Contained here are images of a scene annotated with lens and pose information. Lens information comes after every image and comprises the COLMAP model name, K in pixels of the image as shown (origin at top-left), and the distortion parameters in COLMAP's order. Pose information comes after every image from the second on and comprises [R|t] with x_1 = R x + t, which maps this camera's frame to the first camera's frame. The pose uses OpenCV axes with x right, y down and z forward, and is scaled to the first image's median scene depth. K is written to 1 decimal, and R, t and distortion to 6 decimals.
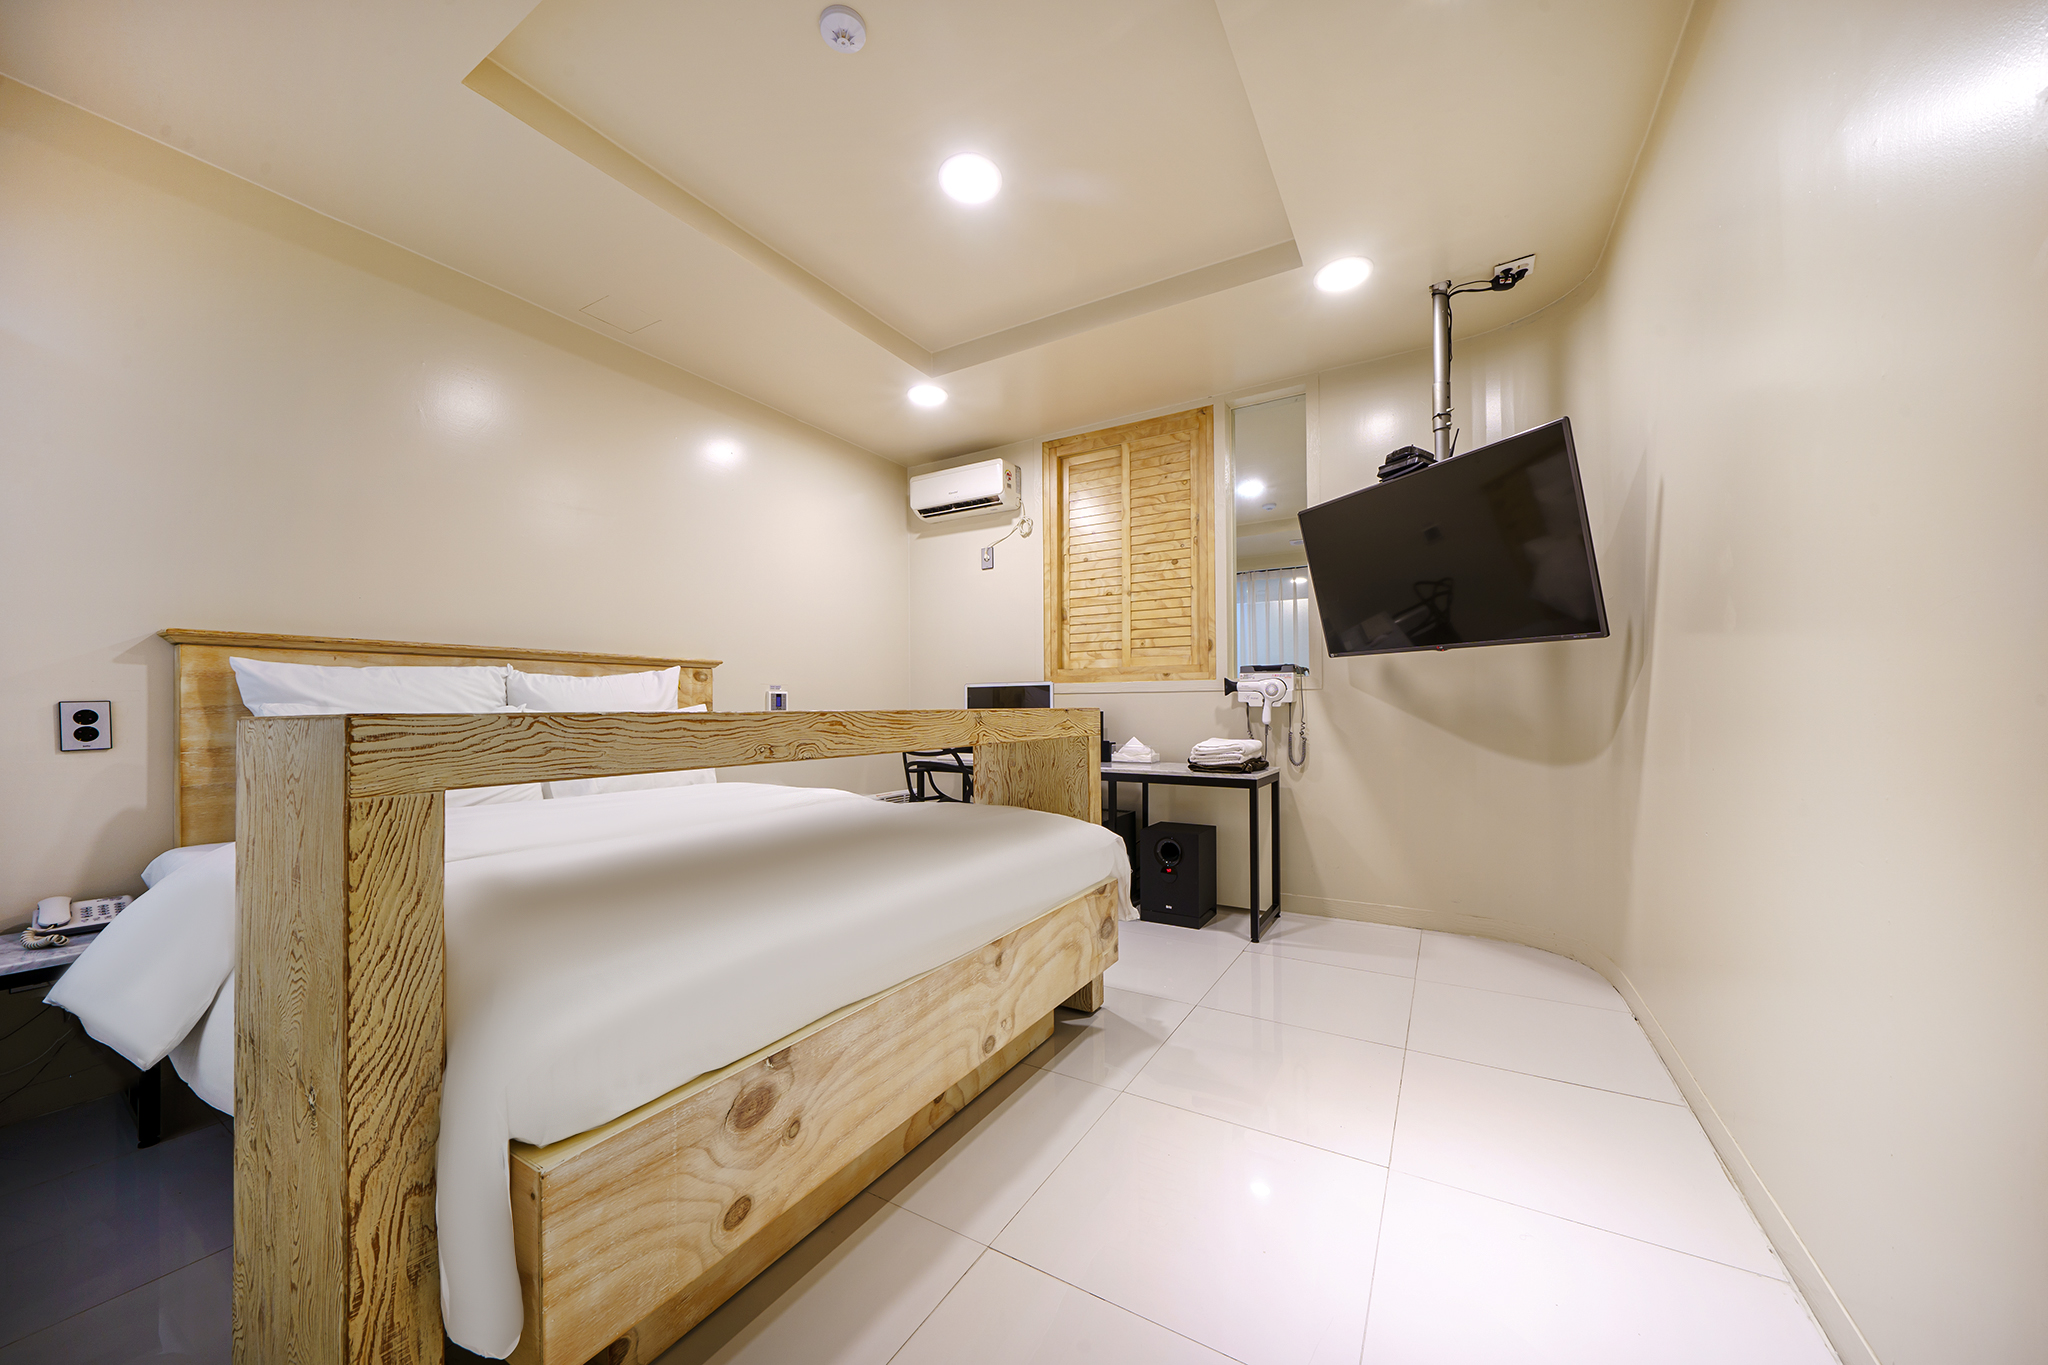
lens RADIAL K [[695.0, 0, 1025.4], [0, 695.0, 699.0], [0, 0, 1]] dist [-0.000847, -0.000026]
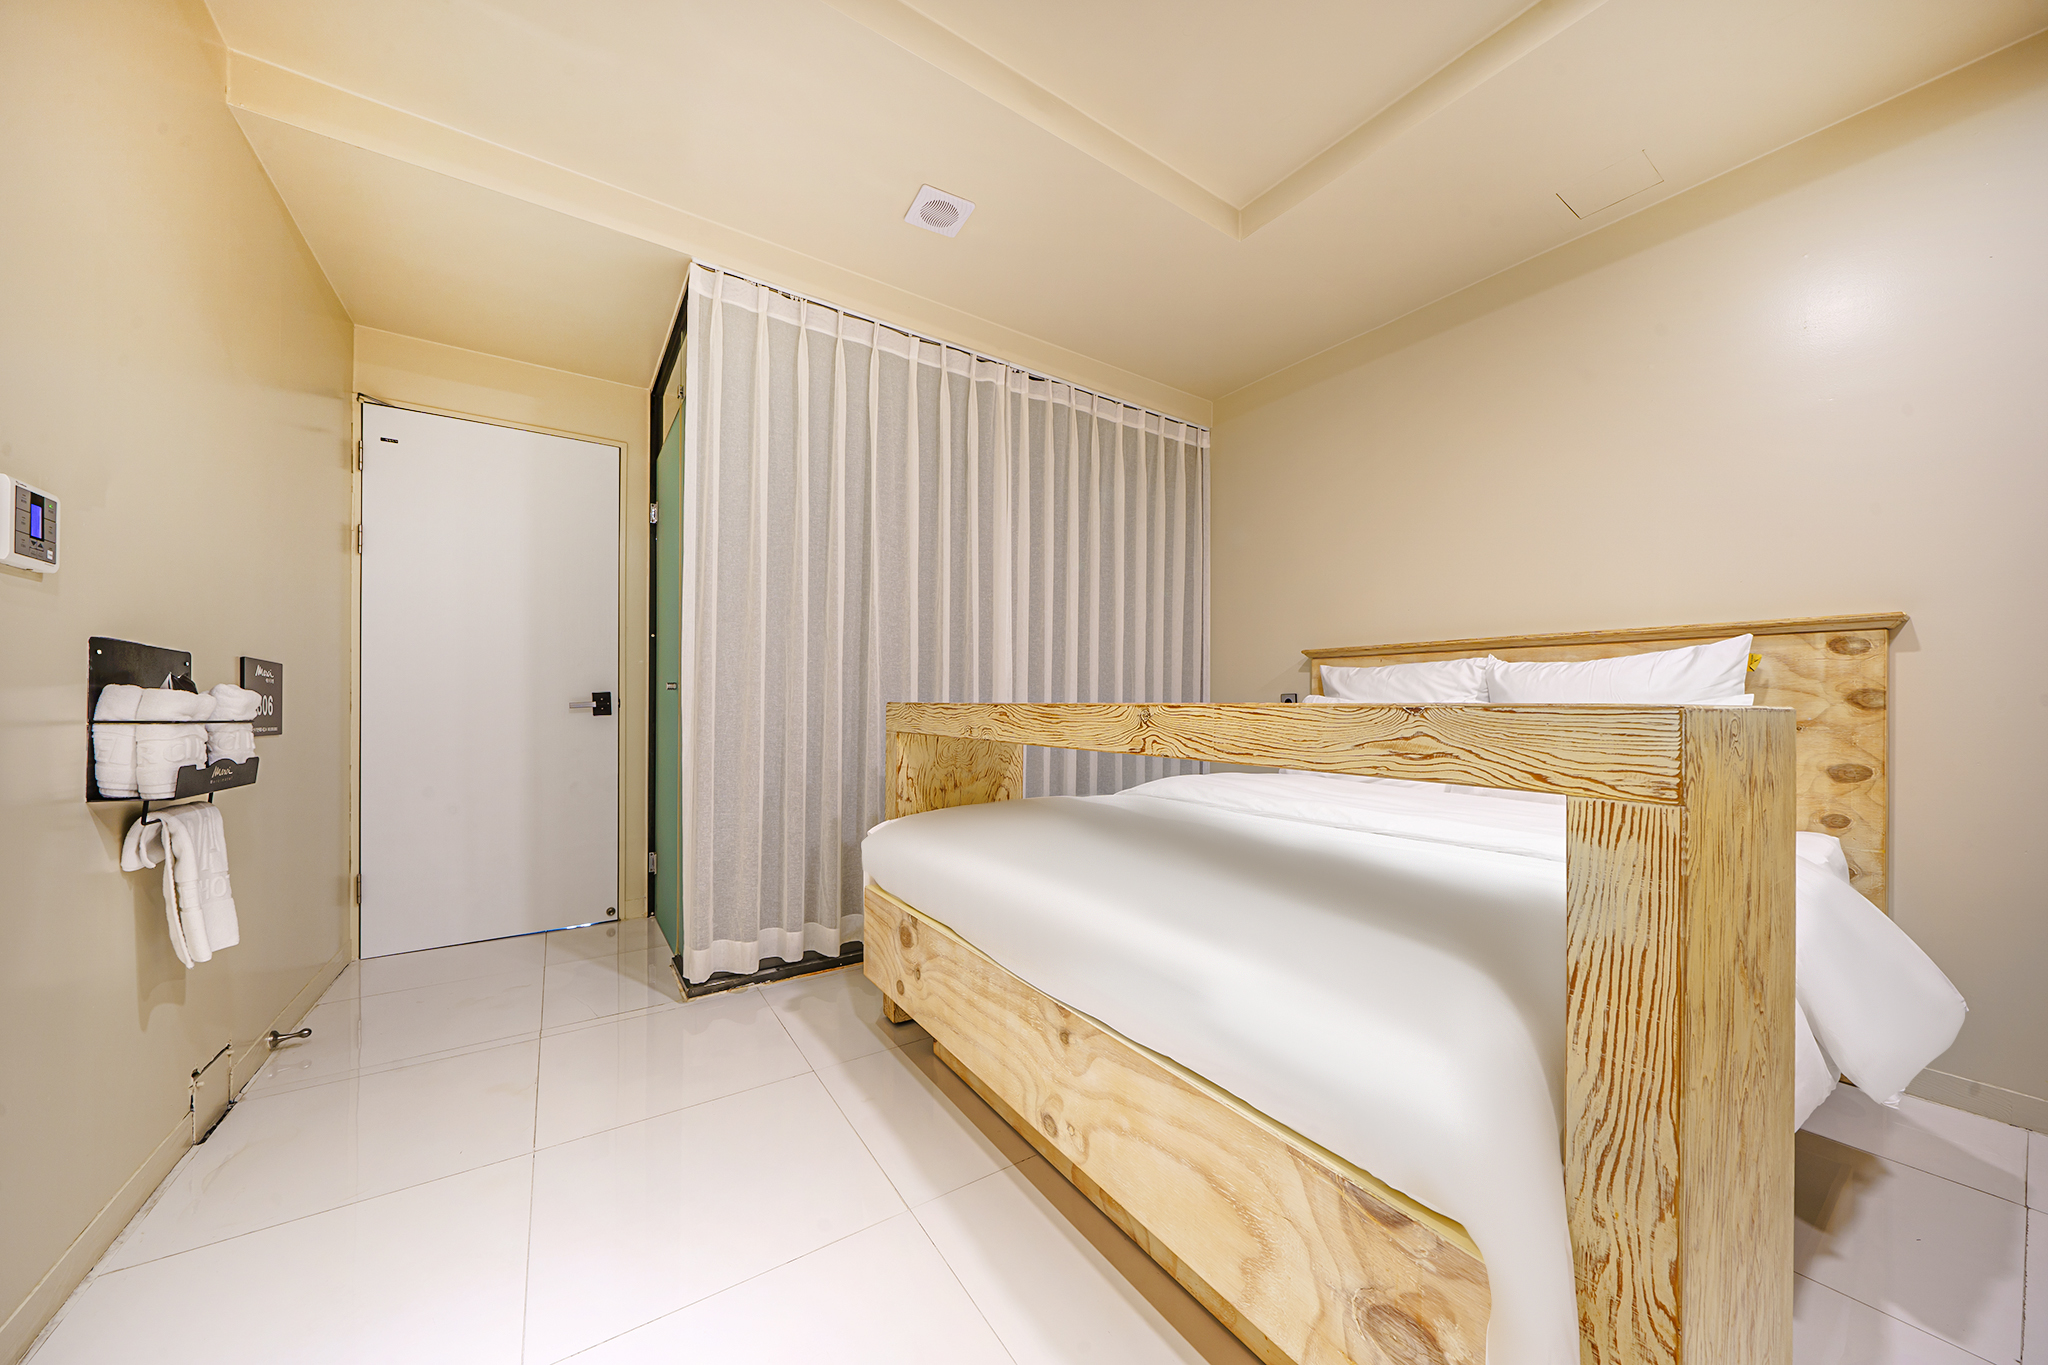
lens RADIAL K [[695.0, 0, 1025.4], [0, 695.0, 699.0], [0, 0, 1]] dist [-0.000847, -0.000026]
pose [[-0.411785, 0.002060, -0.911279, 0.668500], [0.011113, 0.999934, -0.002761, 0.011658], [0.911213, -0.011264, -0.411781, 1.280482]]
